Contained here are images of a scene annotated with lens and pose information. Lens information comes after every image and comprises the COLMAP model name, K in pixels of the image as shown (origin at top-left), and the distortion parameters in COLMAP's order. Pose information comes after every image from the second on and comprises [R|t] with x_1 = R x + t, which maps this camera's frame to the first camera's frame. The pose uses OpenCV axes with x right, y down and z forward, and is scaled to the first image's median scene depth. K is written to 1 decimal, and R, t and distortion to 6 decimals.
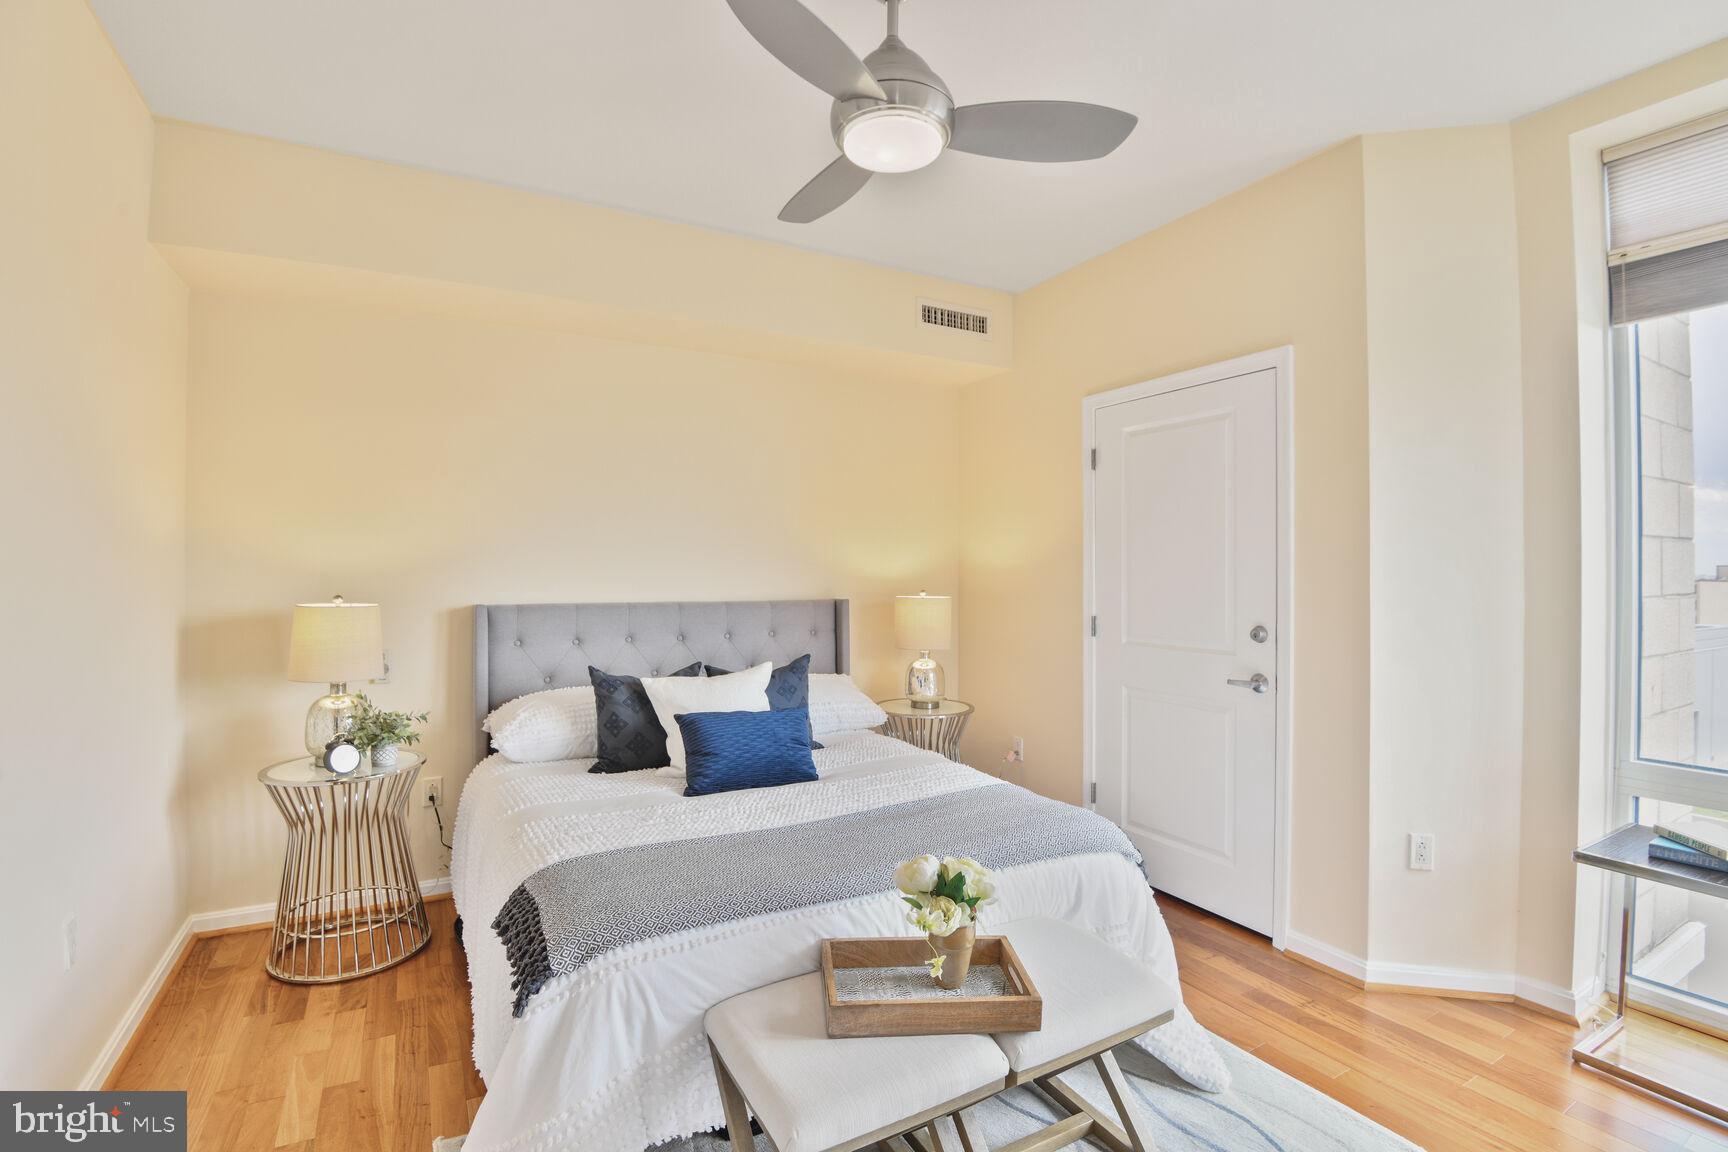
lens RADIAL K [[796.6, 0, 869.5], [0, 796.6, 568.9], [0, 0, 1]] dist [-0.010937, -0.022993]
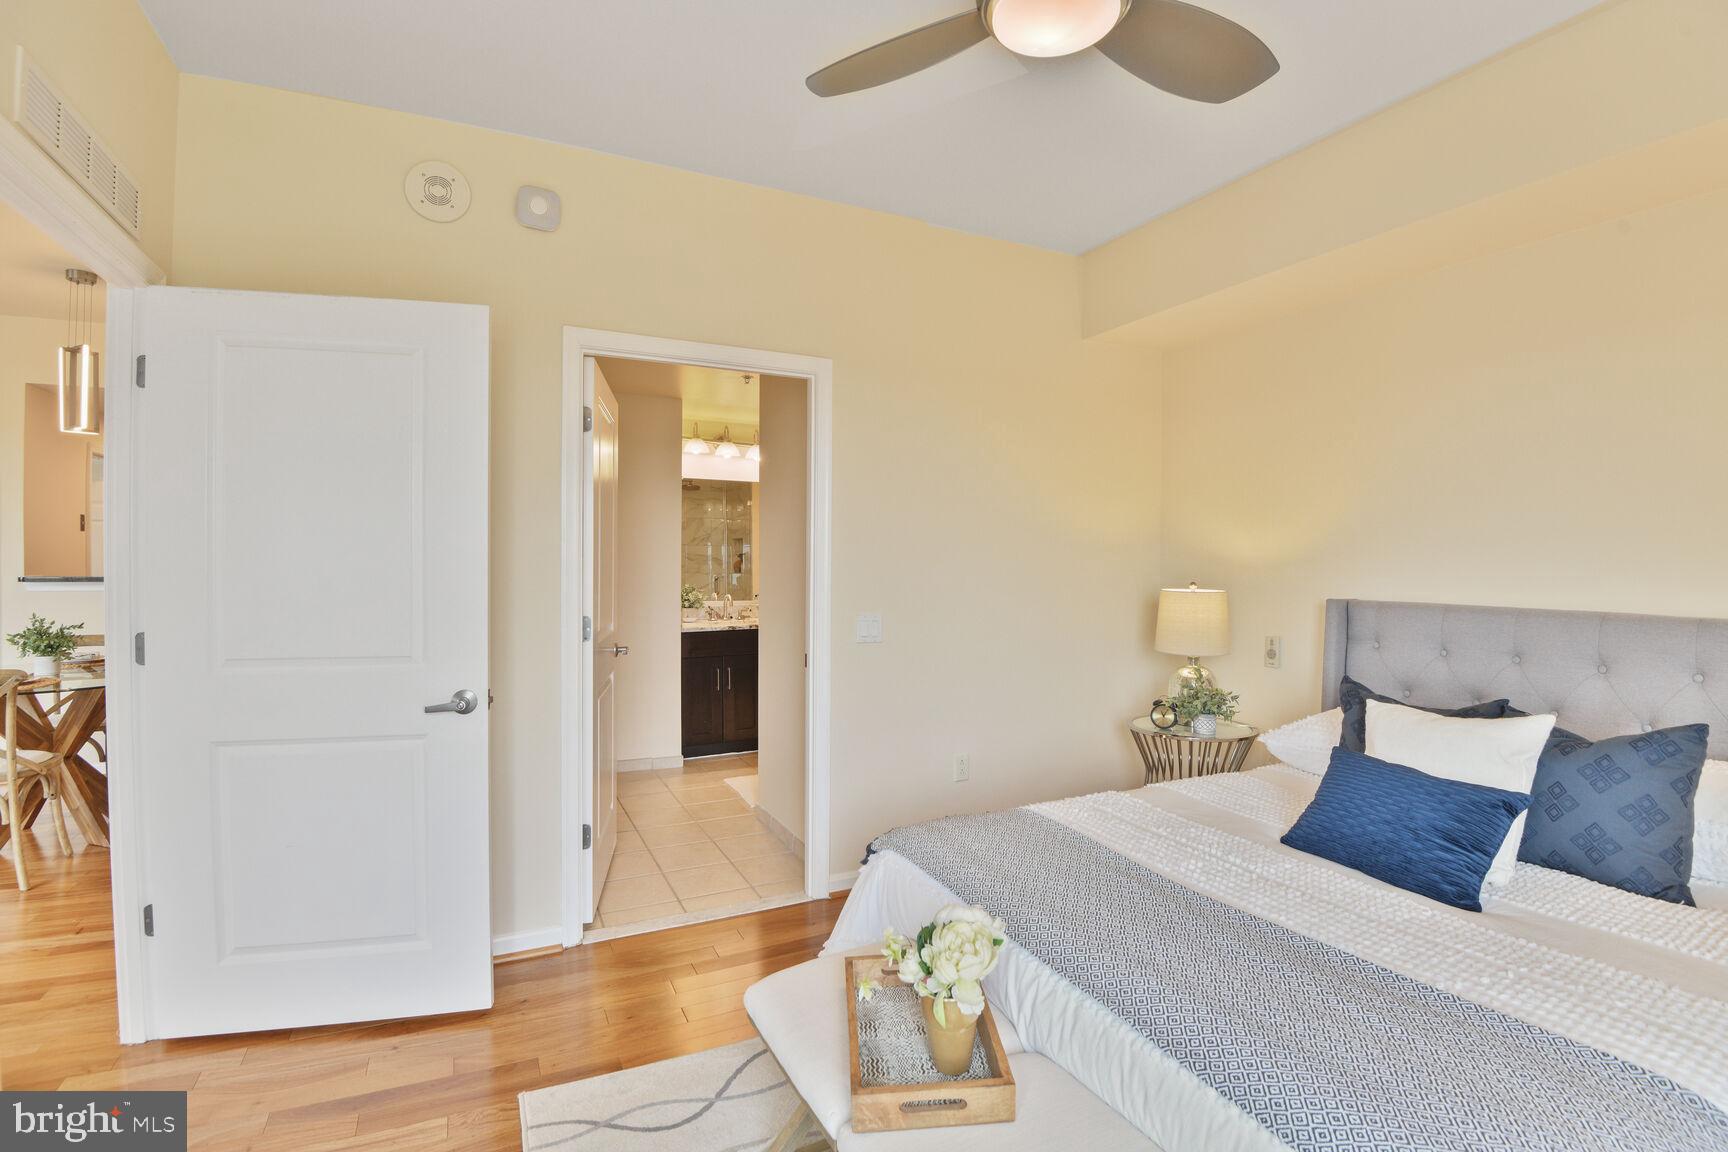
lens RADIAL K [[796.6, 0, 869.5], [0, 796.6, 568.9], [0, 0, 1]] dist [-0.010937, -0.022993]
pose [[-0.065277, 0.003099, -0.997862, 0.486039], [-0.005100, 0.999981, 0.003439, 0.010922], [0.997854, 0.005313, -0.065260, 0.537610]]
